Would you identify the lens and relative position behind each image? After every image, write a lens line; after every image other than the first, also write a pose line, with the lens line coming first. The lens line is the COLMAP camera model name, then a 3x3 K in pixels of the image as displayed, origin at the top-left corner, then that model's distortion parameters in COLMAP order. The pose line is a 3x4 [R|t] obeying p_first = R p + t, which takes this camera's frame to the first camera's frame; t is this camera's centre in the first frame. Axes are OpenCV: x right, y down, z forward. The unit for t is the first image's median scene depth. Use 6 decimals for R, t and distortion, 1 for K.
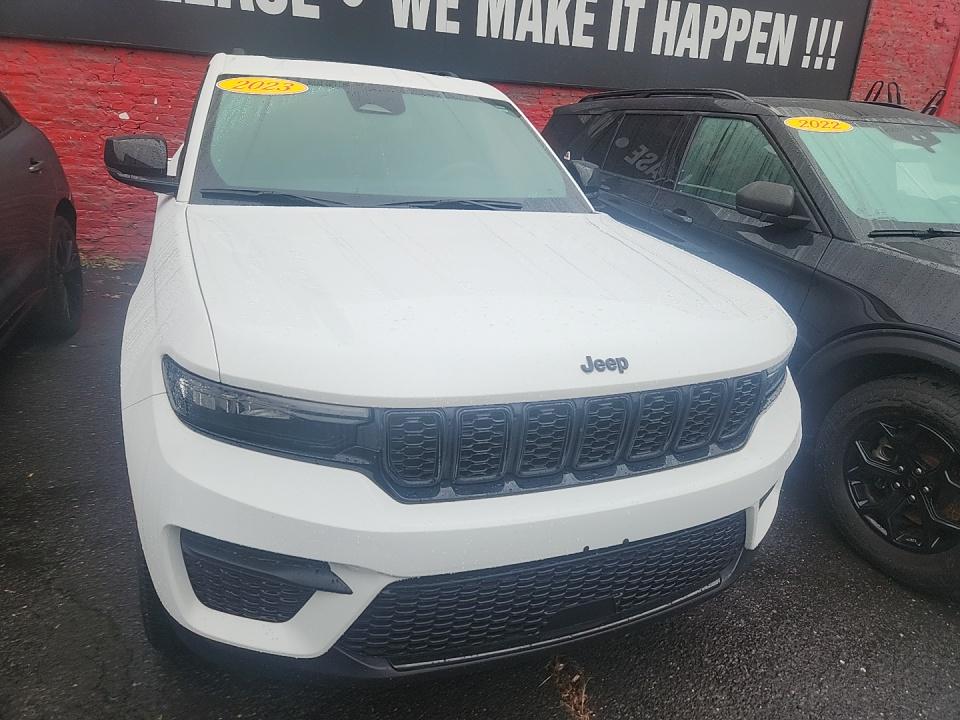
lens RADIAL K [[701.4, 0, 479.5], [0, 701.4, 354.6], [0, 0, 1]] dist [0.065241, -0.045538]
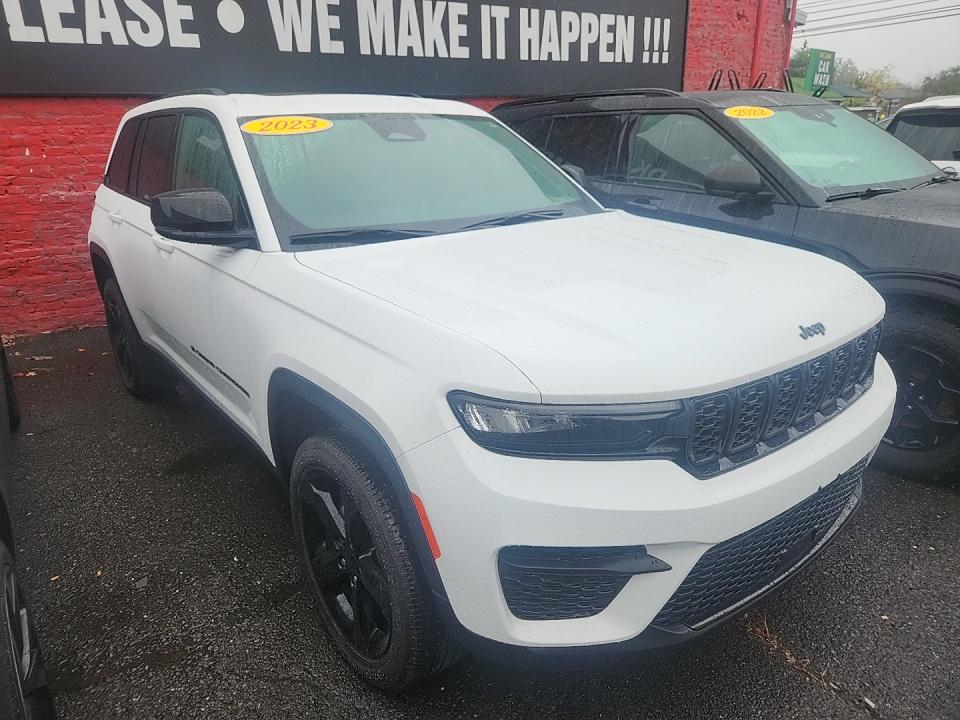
lens RADIAL K [[701.4, 0, 487.4], [0, 701.4, 361.4], [0, 0, 1]] dist [0.065241, -0.045538]
pose [[0.954266, -0.176723, 0.241132, -0.316431], [0.176592, 0.984031, 0.022332, -0.028582], [-0.241228, 0.021272, 0.970235, -0.010399]]
